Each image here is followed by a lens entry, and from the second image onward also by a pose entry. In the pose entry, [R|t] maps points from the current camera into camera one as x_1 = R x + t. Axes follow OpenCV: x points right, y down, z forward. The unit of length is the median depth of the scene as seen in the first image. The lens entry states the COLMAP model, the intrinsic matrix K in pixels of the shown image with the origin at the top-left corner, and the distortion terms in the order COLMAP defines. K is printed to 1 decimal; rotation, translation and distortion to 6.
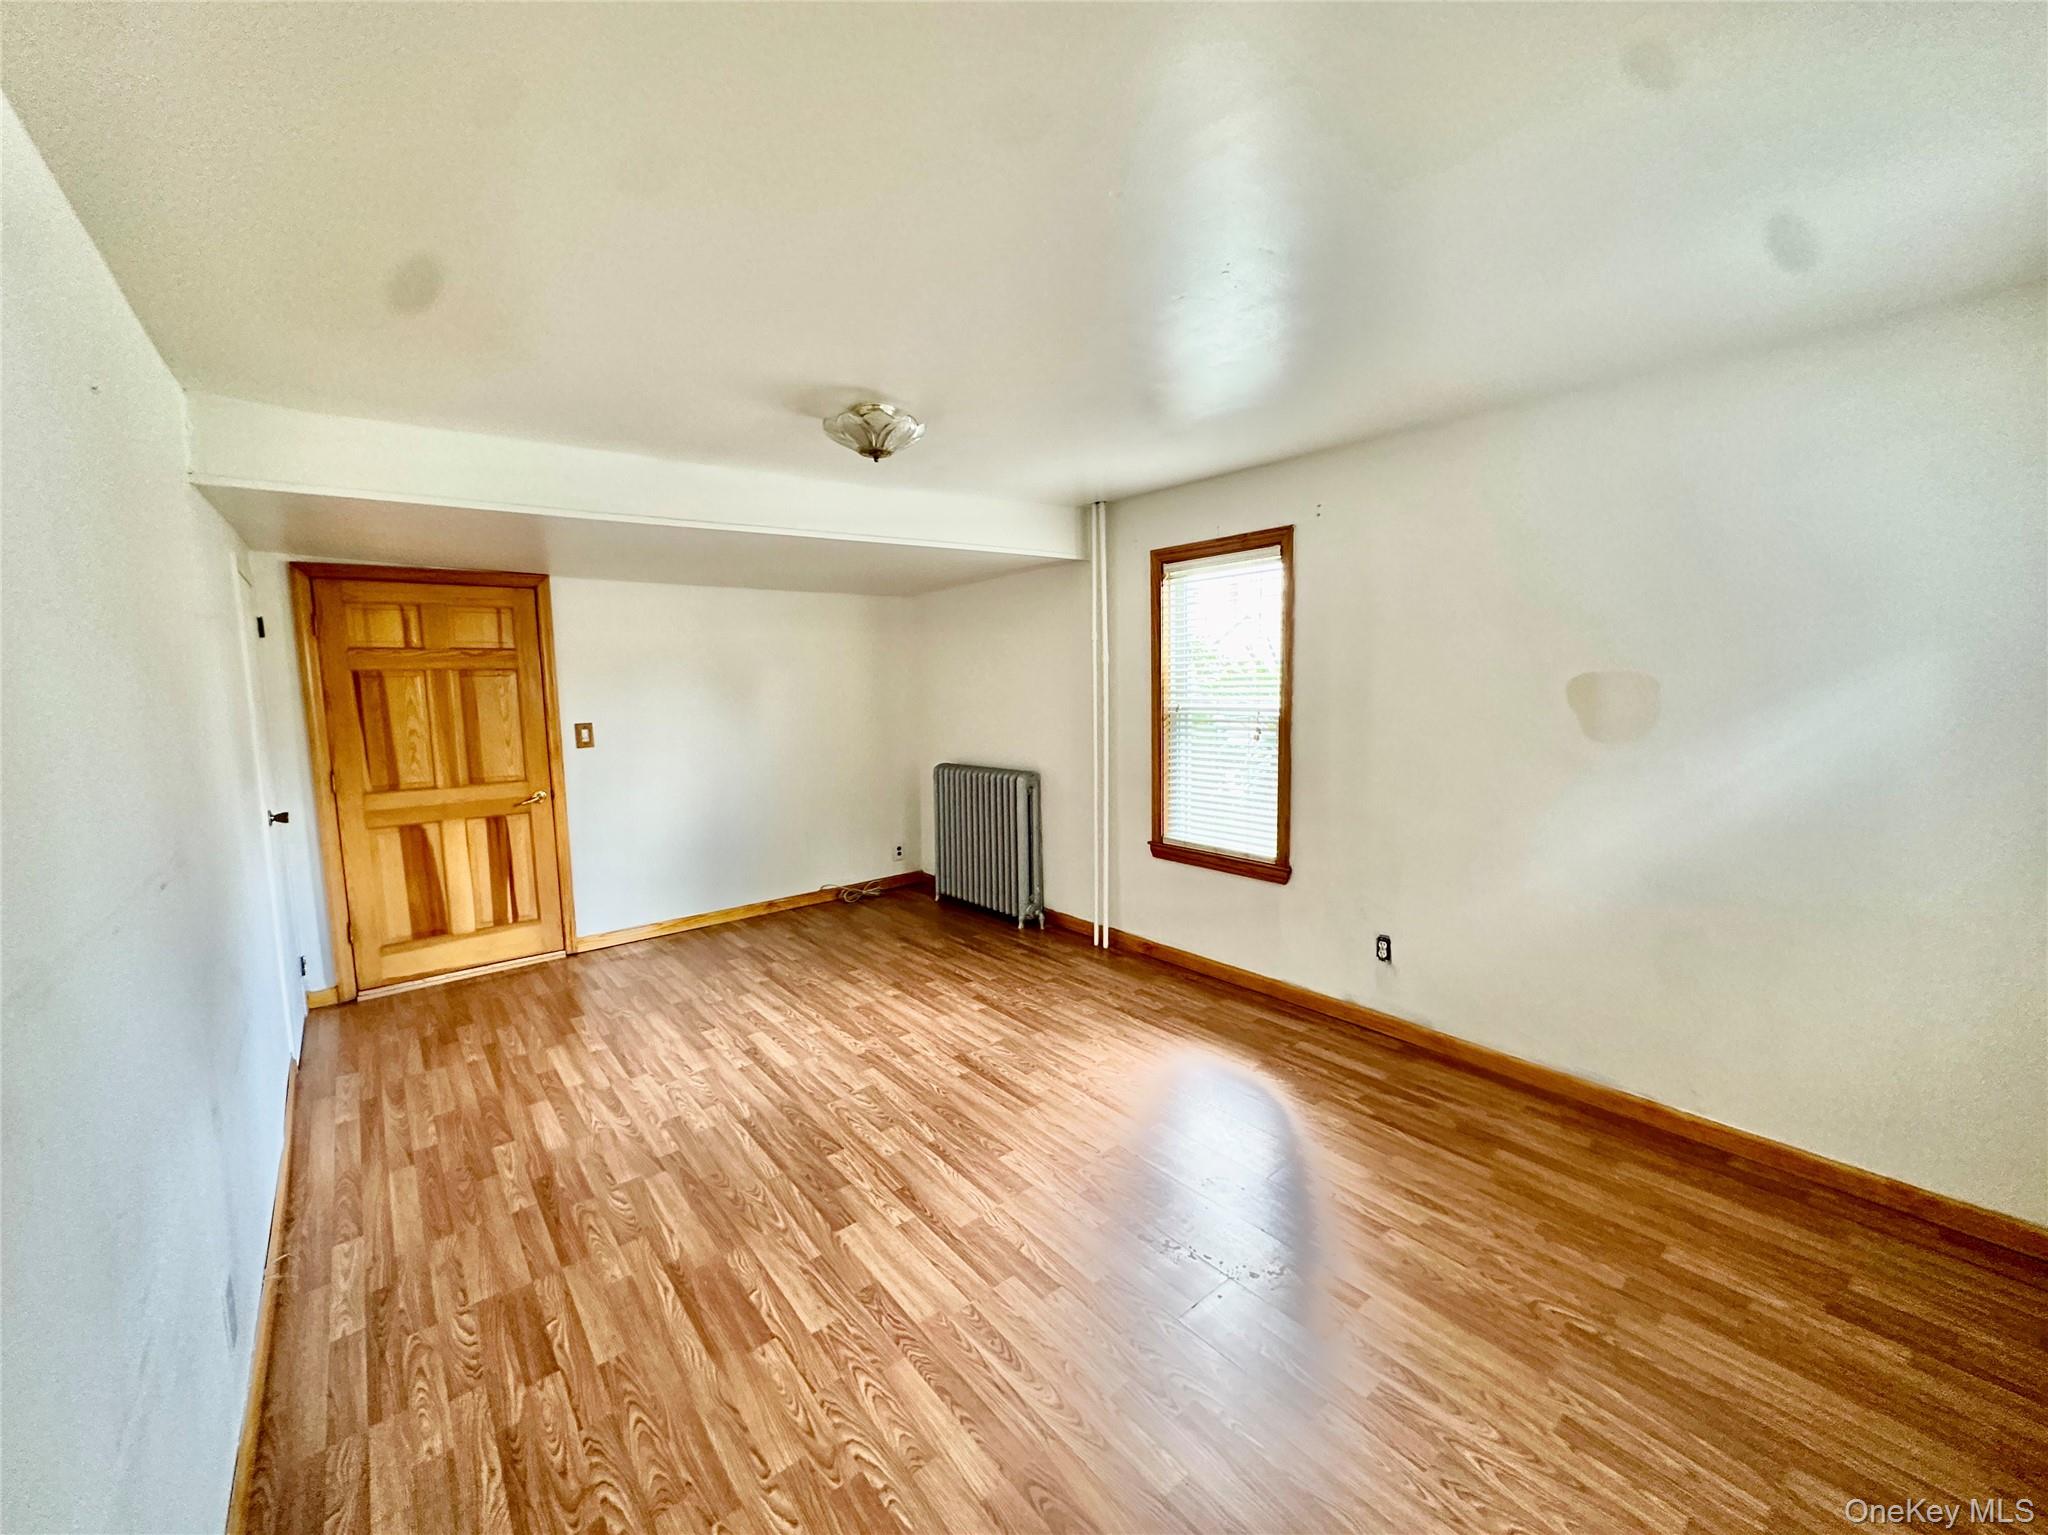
lens RADIAL K [[814.5, 0, 1024.0], [0, 814.5, 767.5], [0, 0, 1]] dist [0.000544, 0.000382]
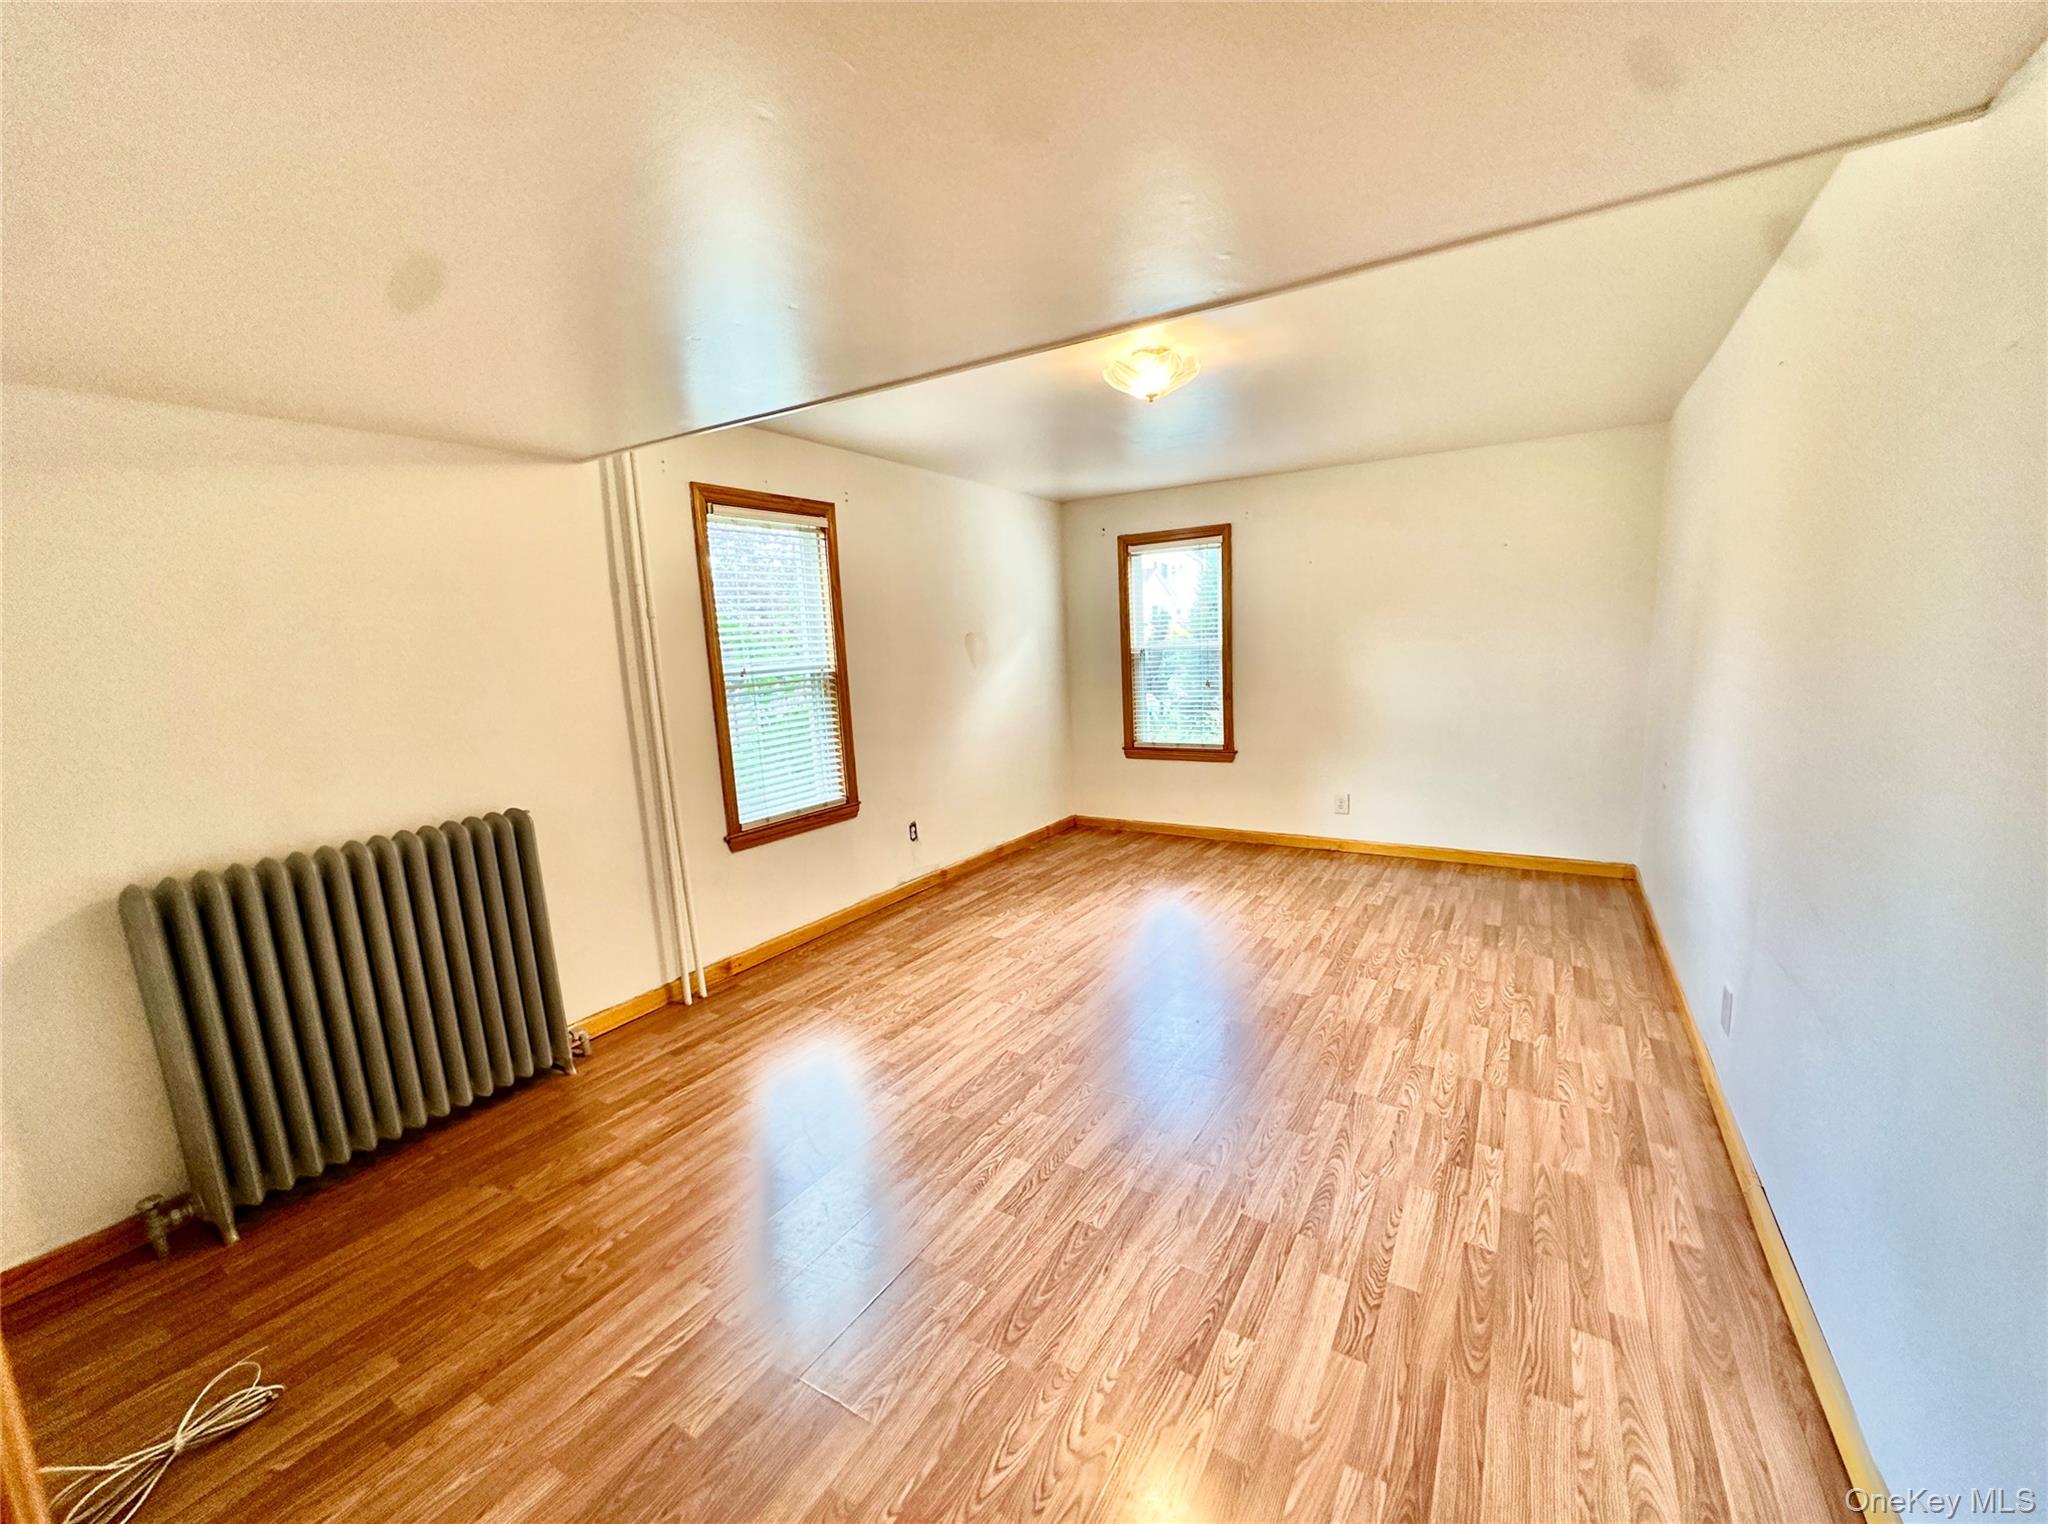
lens RADIAL K [[801.8, 0, 1026.1], [0, 801.8, 771.4], [0, 0, 1]] dist [0.000008, 0.000044]
pose [[-0.313969, -0.118630, 0.941993, -1.204912], [0.158367, 0.971720, 0.175158, -0.117554], [-0.936132, 0.204175, -0.286303, 1.598328]]
